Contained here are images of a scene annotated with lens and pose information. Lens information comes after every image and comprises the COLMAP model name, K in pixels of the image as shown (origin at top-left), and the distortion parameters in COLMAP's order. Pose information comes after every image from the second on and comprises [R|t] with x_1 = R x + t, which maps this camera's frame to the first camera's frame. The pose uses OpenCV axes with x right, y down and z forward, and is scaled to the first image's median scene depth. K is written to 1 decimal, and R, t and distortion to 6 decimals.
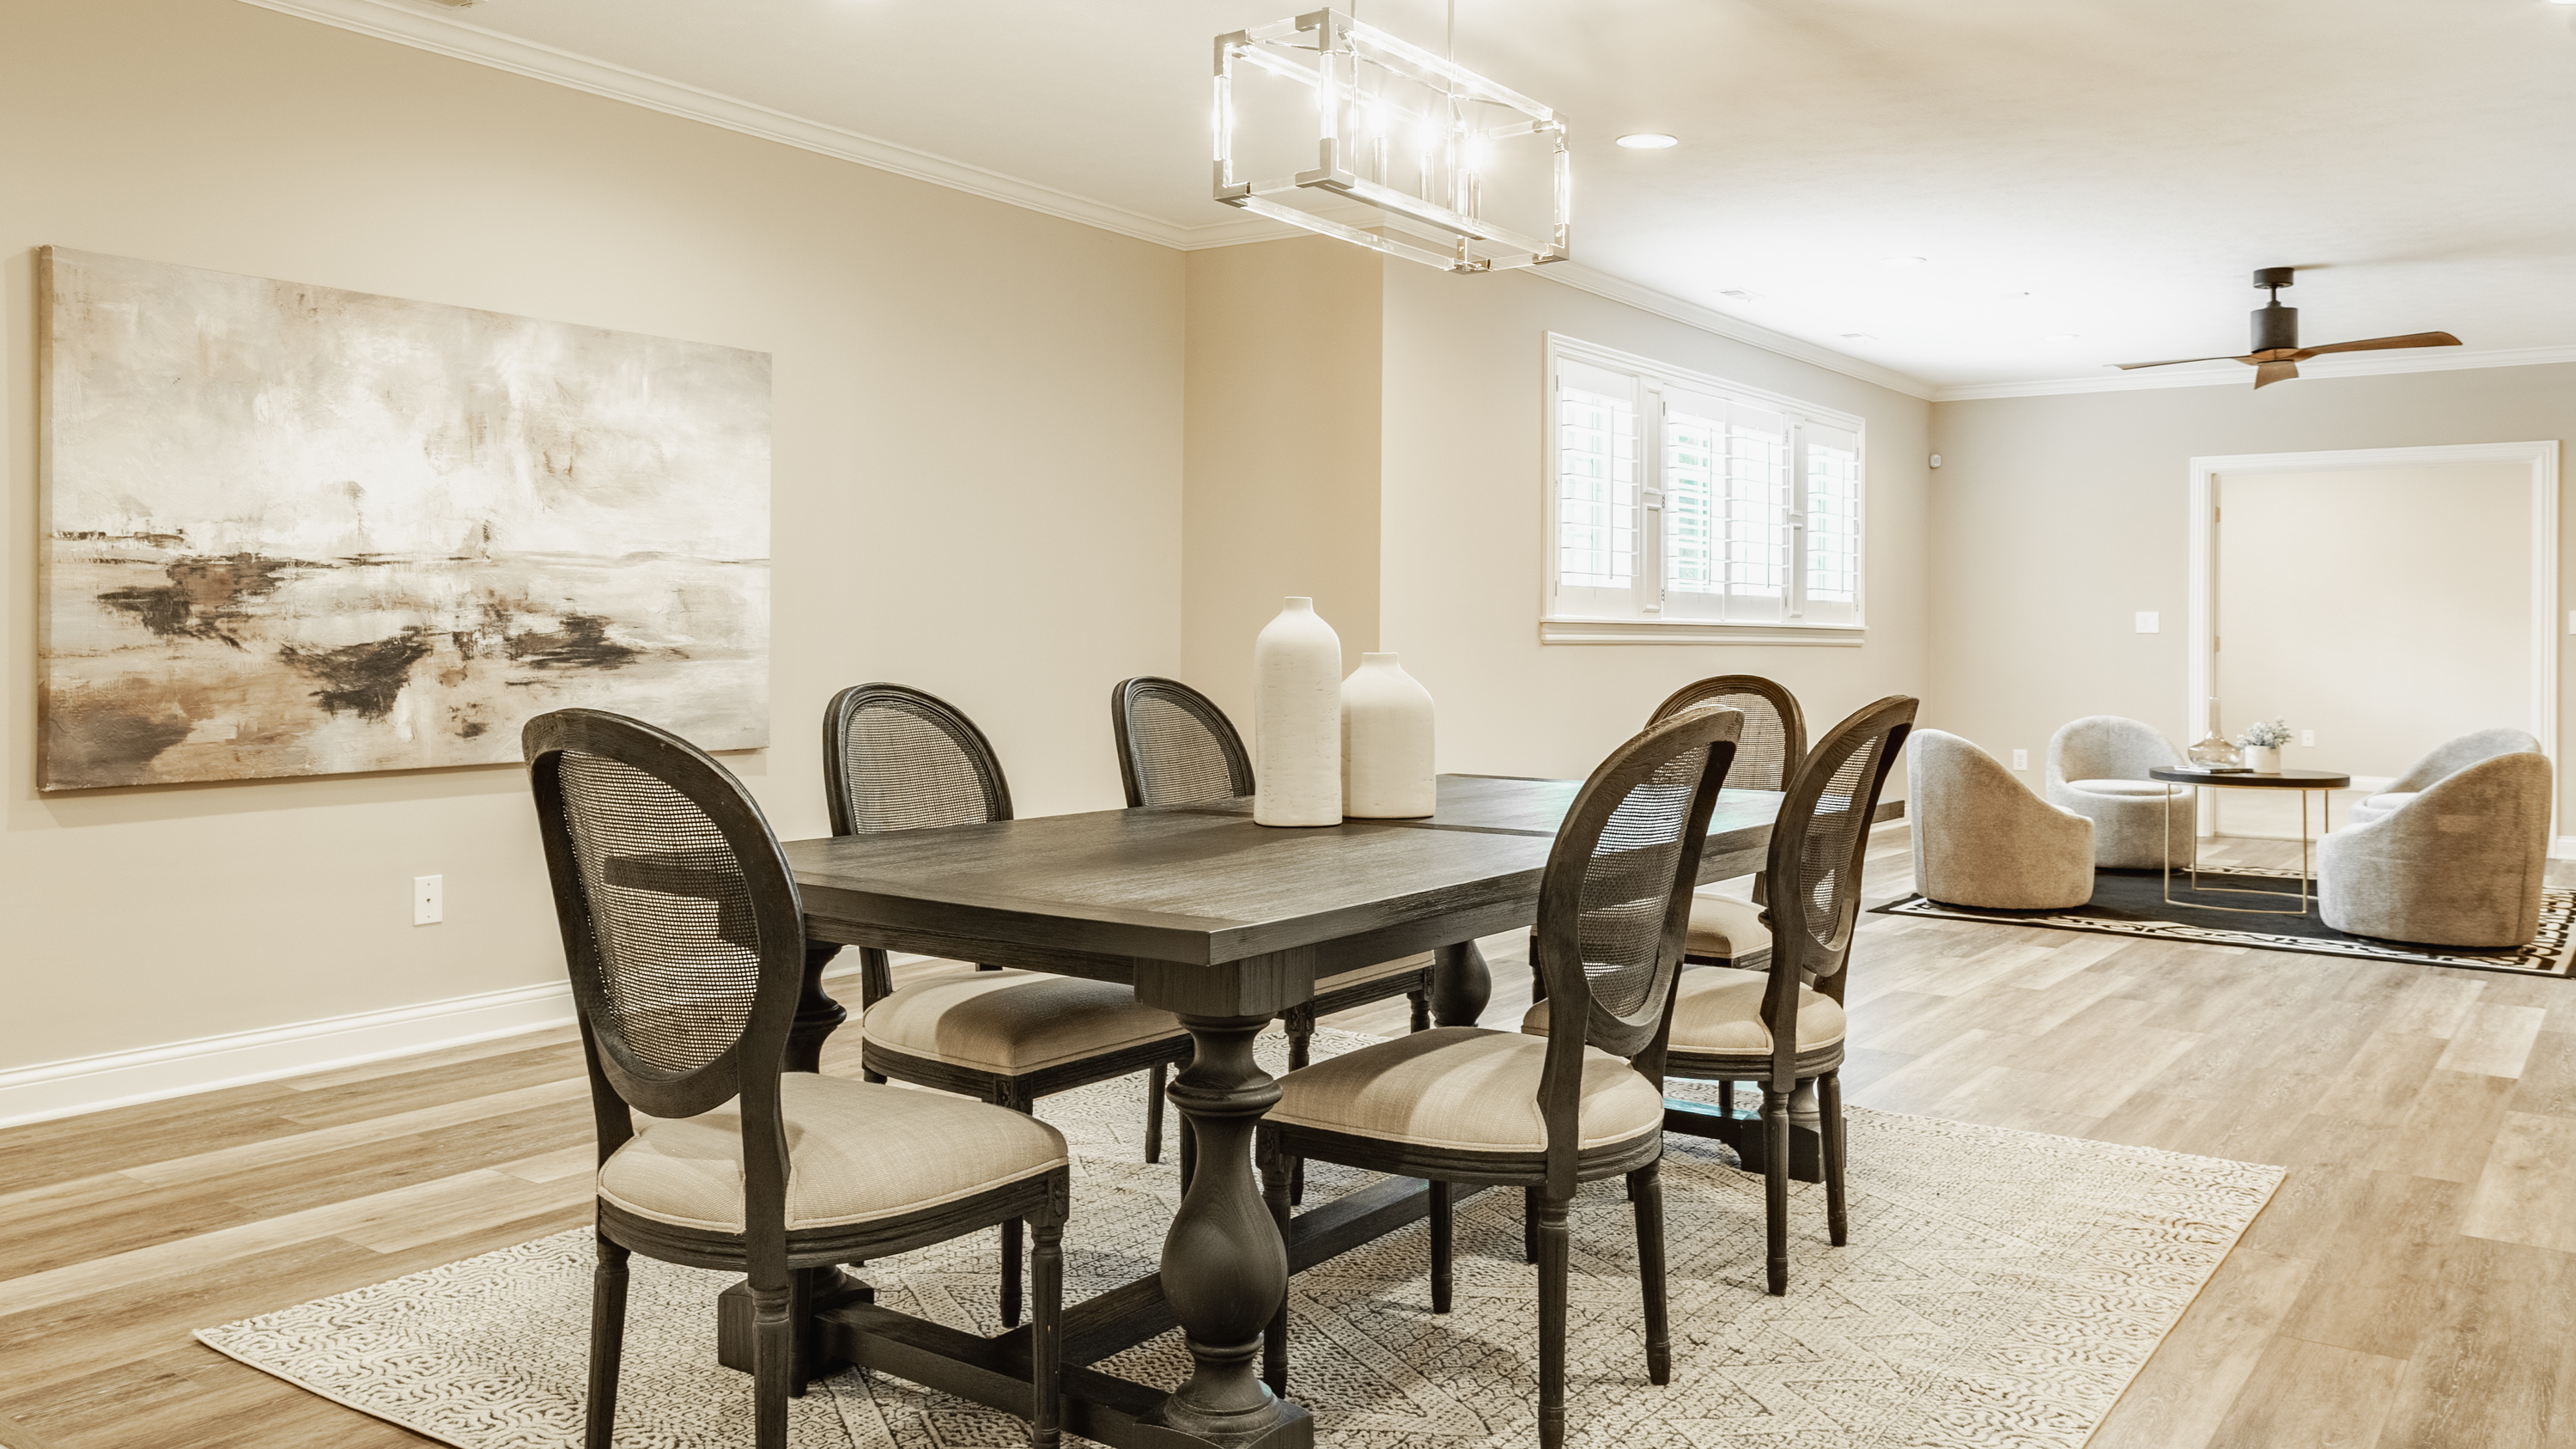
lens RADIAL K [[2024.1, 0, 1290.2], [0, 2024.1, 633.1], [0, 0, 1]] dist [-0.037246, 0.085943]
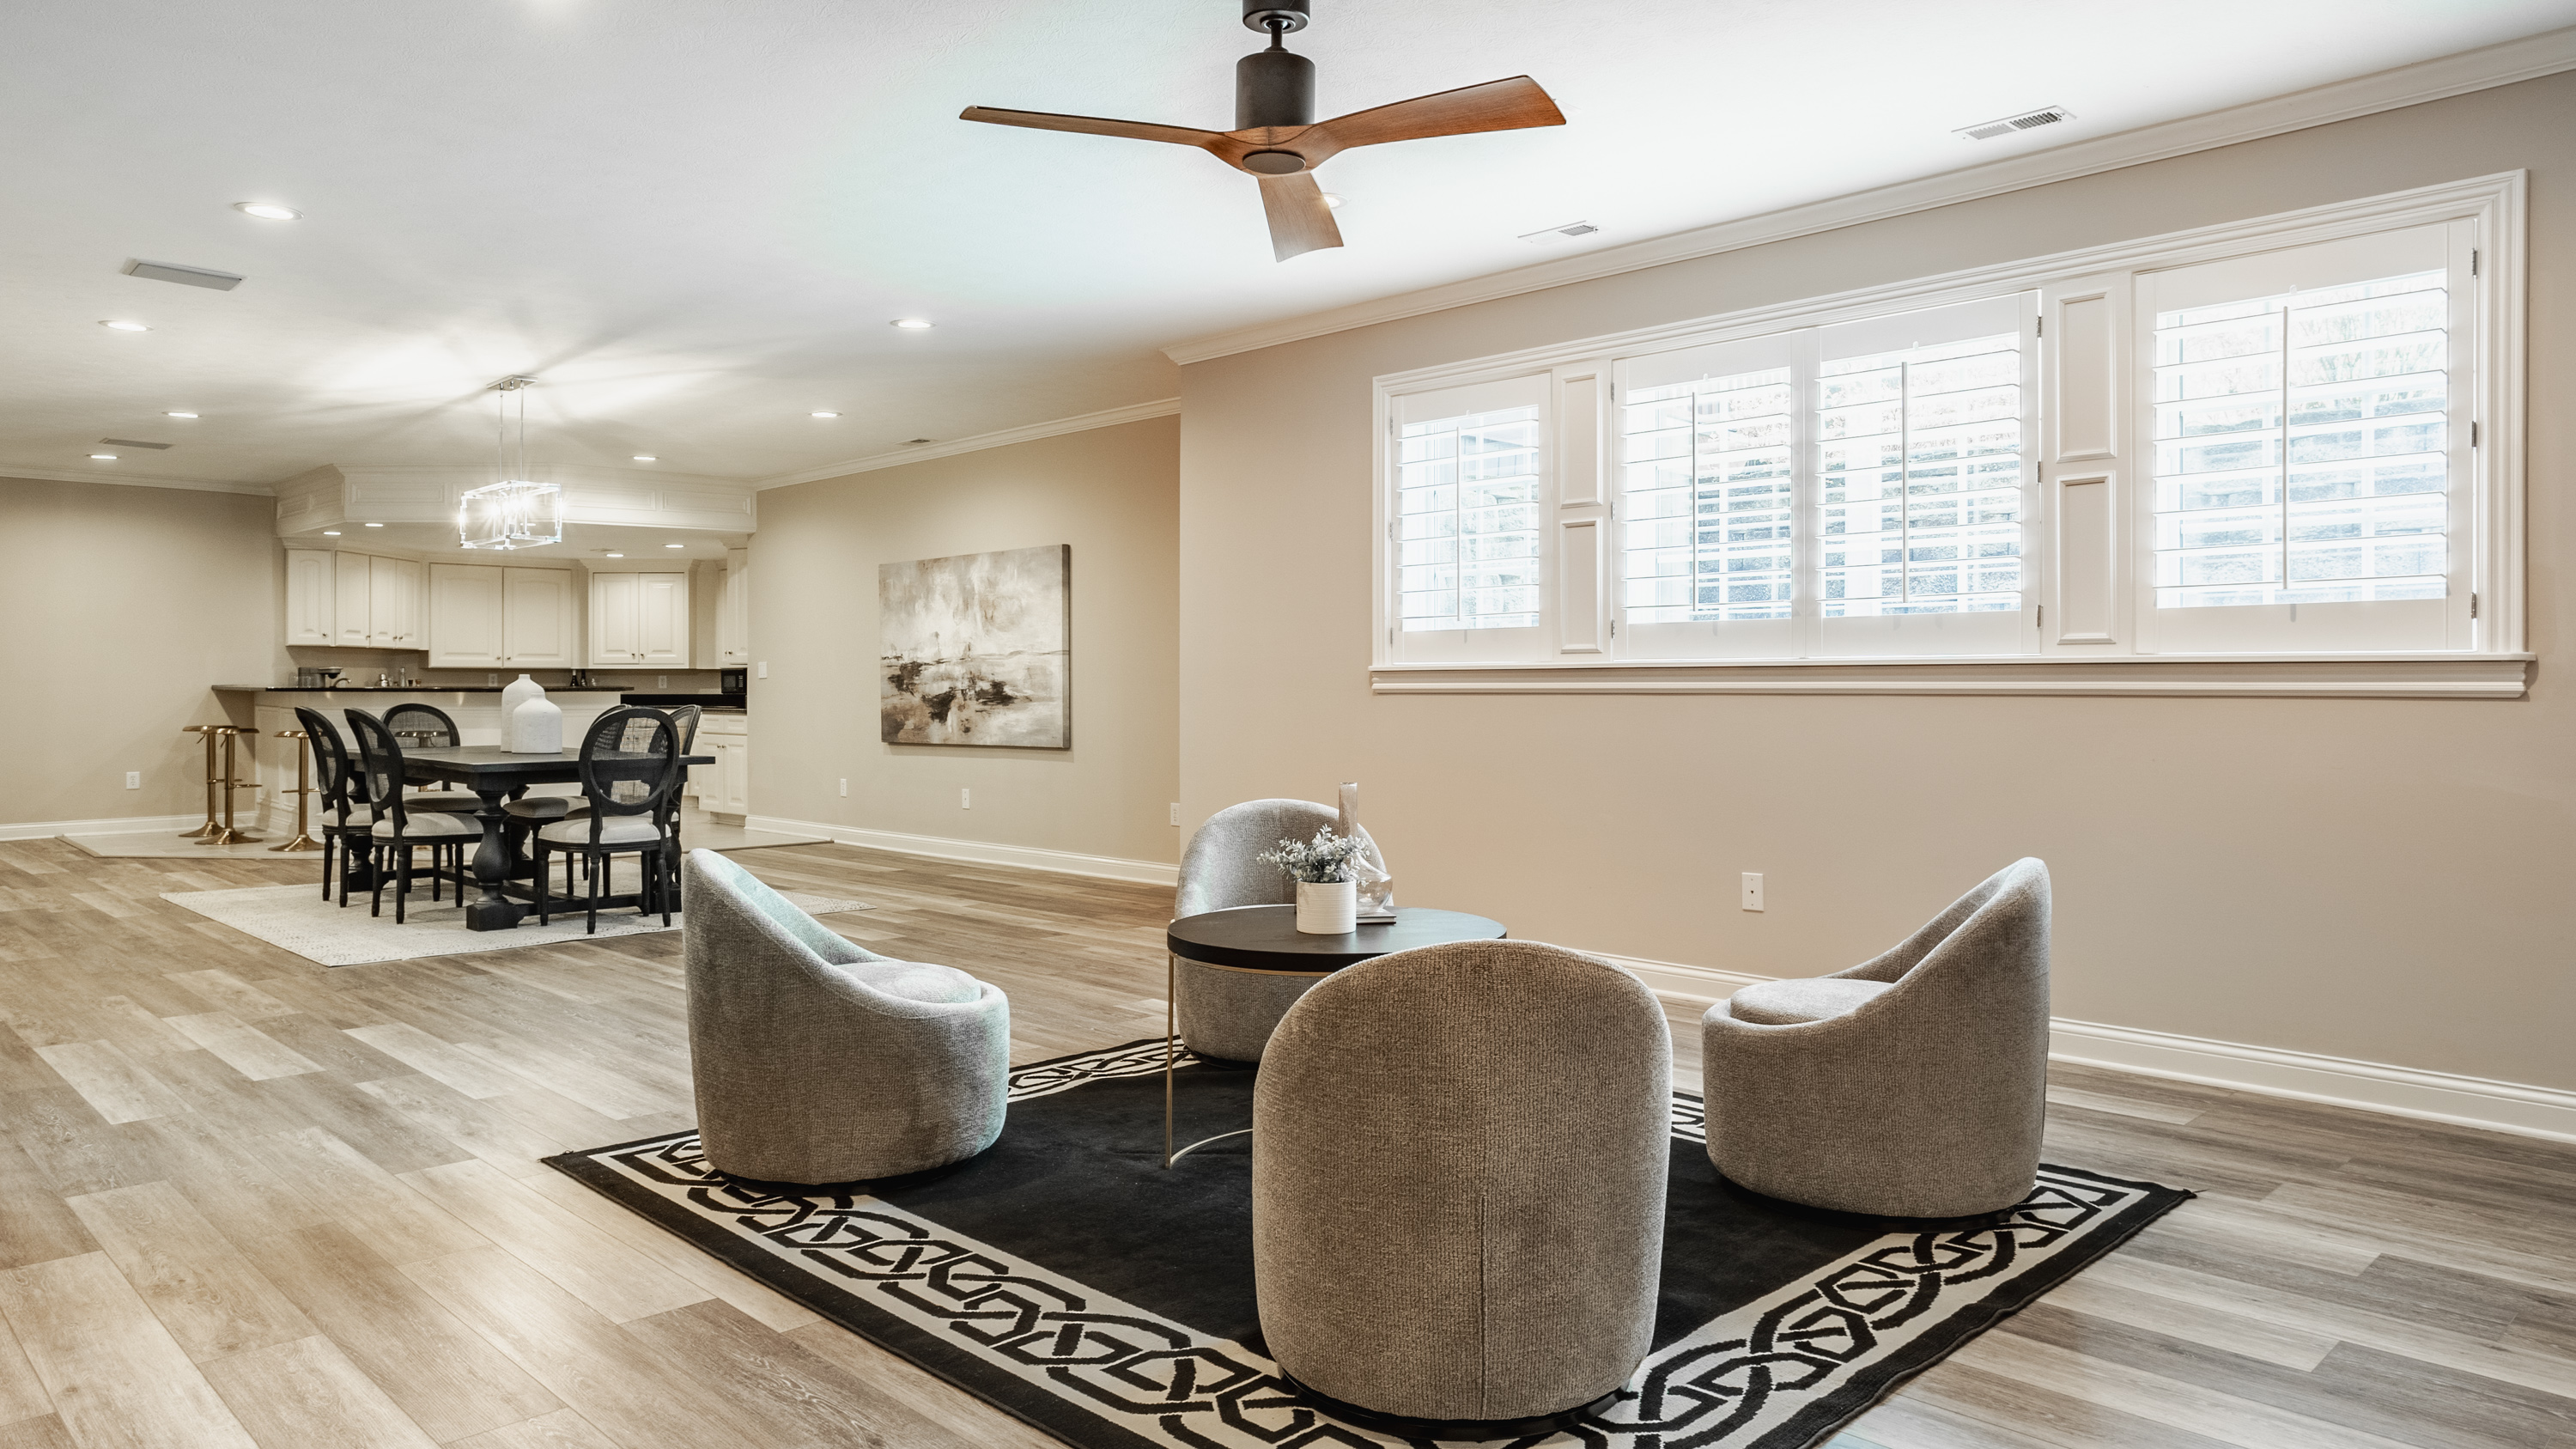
lens RADIAL K [[1659.9, 0, 1324.8], [0, 1659.9, 672.4], [0, 0, 1]] dist [-0.004913, 0.000766]
pose [[-0.175881, -0.019724, -0.984214, 1.494520], [-0.001086, 0.999803, -0.019842, 0.018563], [0.984411, -0.002421, -0.175868, 1.801603]]
